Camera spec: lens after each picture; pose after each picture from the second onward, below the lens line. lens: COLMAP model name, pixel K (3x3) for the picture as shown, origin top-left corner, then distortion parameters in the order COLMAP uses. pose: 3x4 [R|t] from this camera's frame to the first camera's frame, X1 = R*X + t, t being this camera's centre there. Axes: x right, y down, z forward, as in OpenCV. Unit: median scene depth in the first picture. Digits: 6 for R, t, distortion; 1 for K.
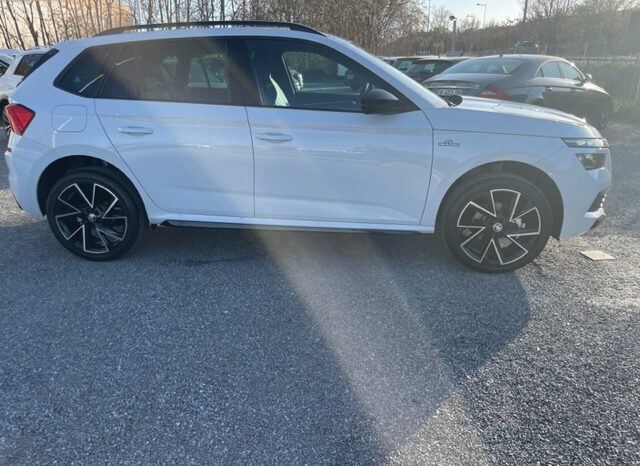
lens RADIAL K [[487.1, 0, 320.7], [0, 487.1, 235.7], [0, 0, 1]] dist [0.072246, -0.094923]
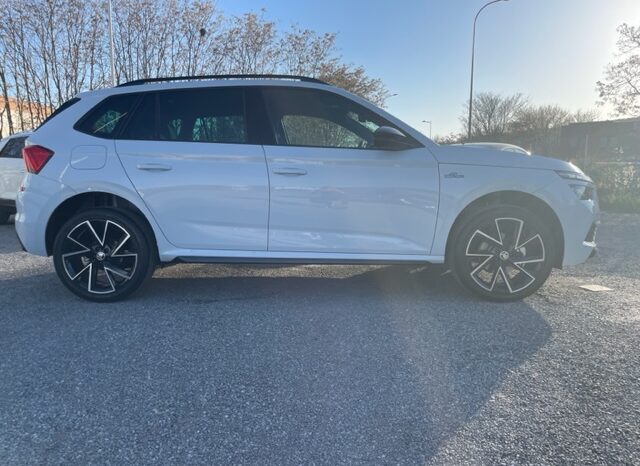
lens RADIAL K [[487.1, 0, 315.3], [0, 487.1, 232.6], [0, 0, 1]] dist [0.072246, -0.094923]
pose [[0.997505, -0.006930, 0.070256, -0.115445], [0.021840, 0.976642, -0.213759, 0.152978], [-0.067134, 0.214760, 0.974357, -0.000728]]
